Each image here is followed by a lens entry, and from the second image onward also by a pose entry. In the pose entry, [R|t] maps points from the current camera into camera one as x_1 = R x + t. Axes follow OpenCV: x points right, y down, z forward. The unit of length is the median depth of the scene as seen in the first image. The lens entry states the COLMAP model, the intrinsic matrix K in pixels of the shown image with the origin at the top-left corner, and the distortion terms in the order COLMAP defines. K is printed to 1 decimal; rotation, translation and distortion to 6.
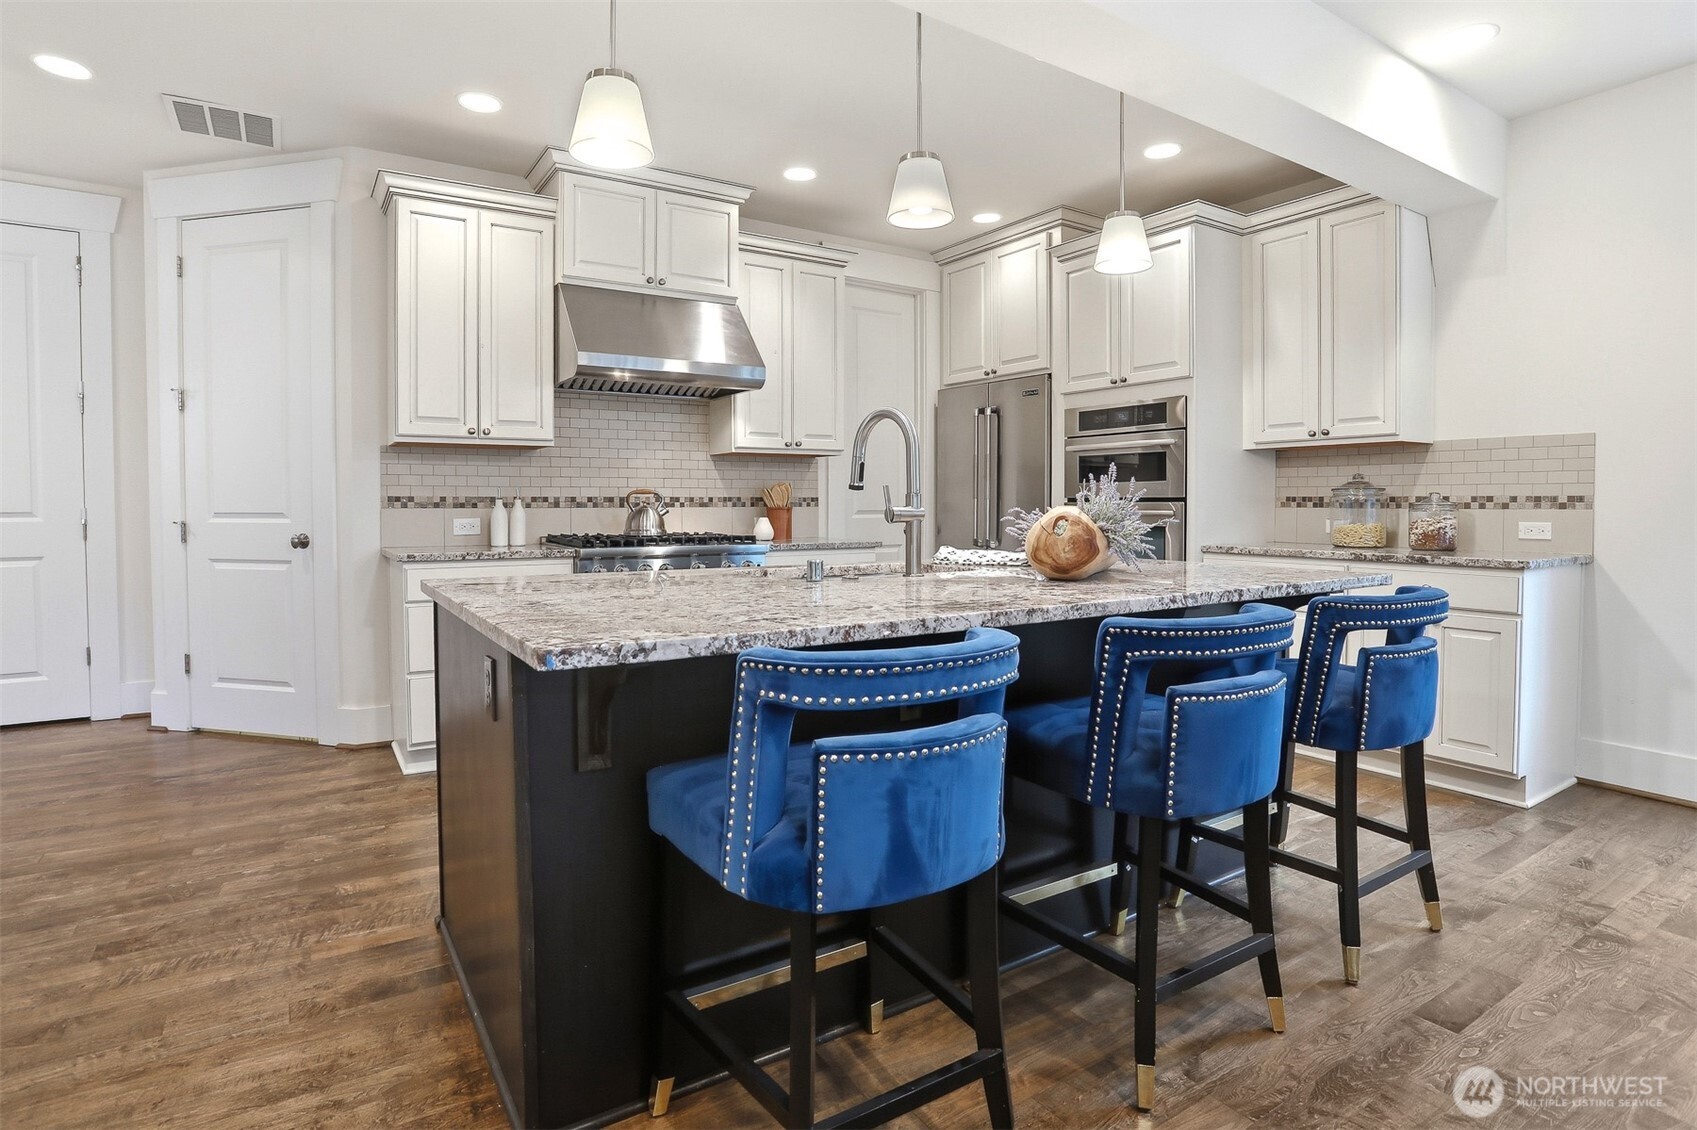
lens RADIAL K [[872.5, 0, 847.6], [0, 872.5, 540.7], [0, 0, 1]] dist [-0.067182, 0.015626]
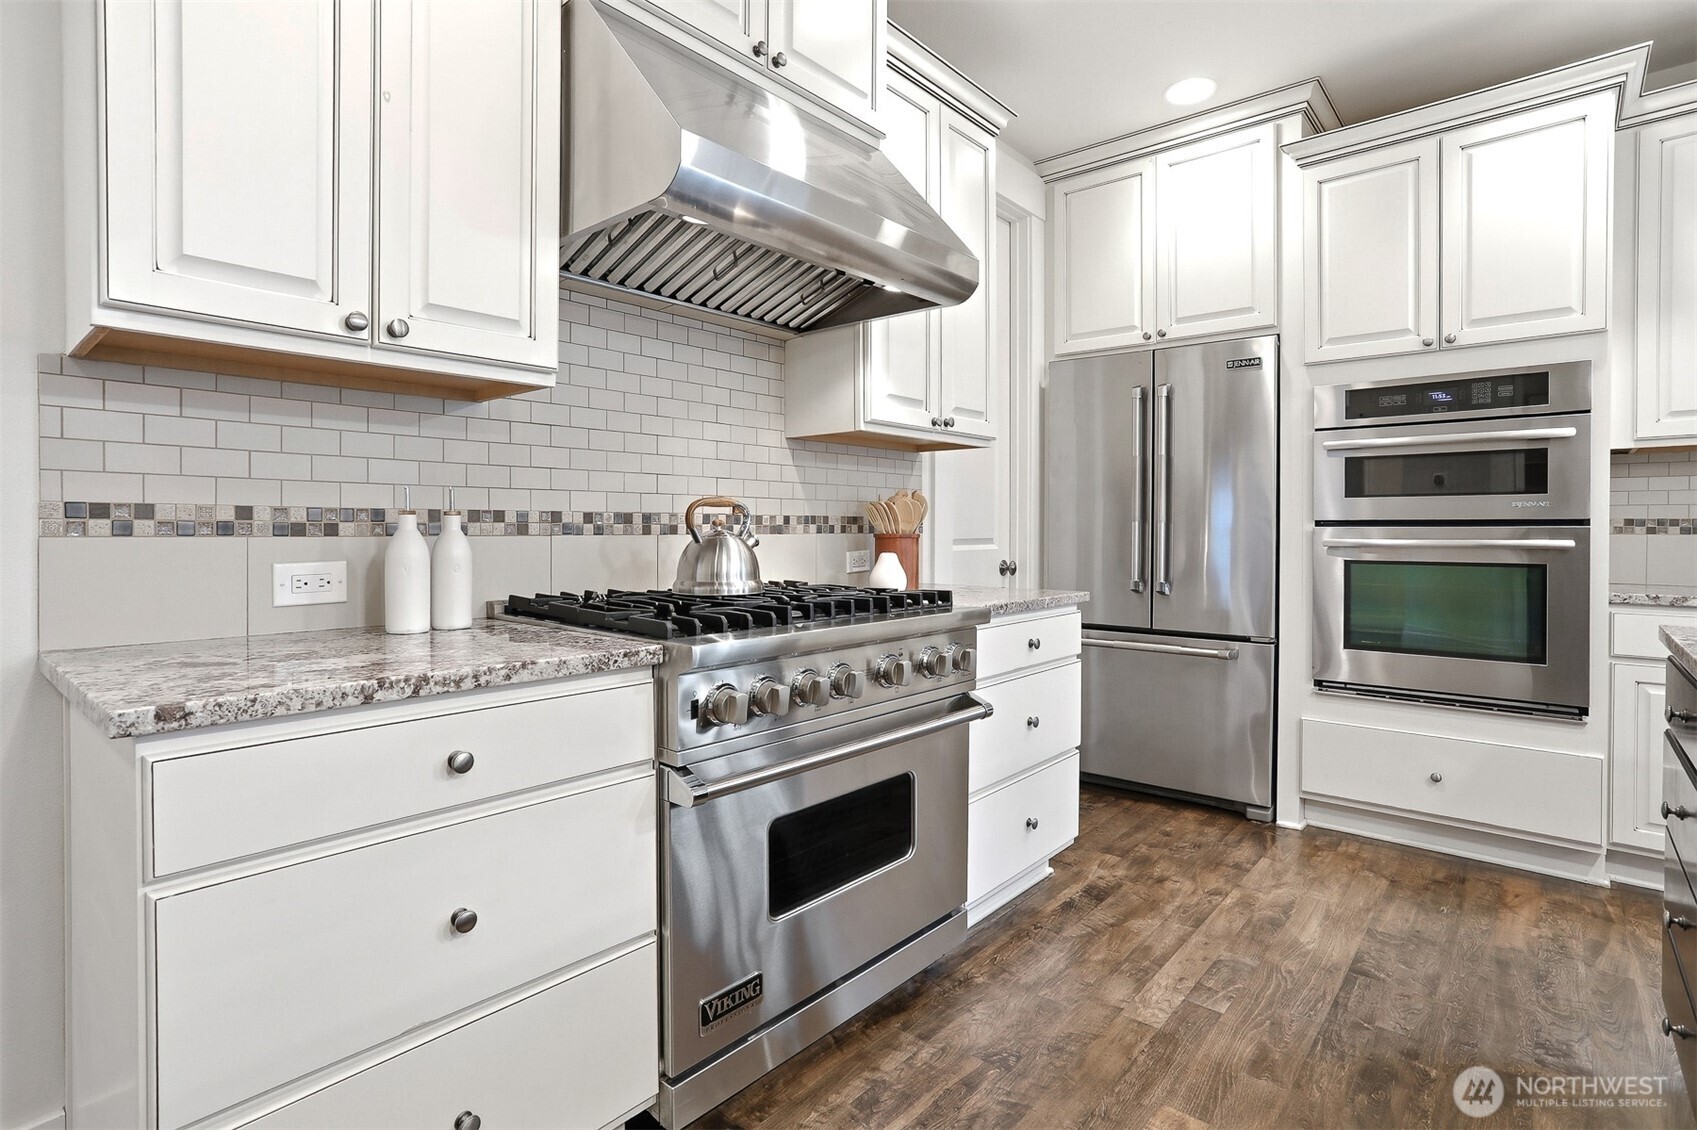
lens RADIAL K [[834.7, 0, 846.7], [0, 834.7, 545.1], [0, 0, 1]] dist [-0.054707, 0.029829]
pose [[0.960902, -0.003672, 0.276864, -0.291072], [0.010115, 0.999710, -0.021847, -0.021675], [-0.276704, 0.023793, 0.960661, 0.536609]]
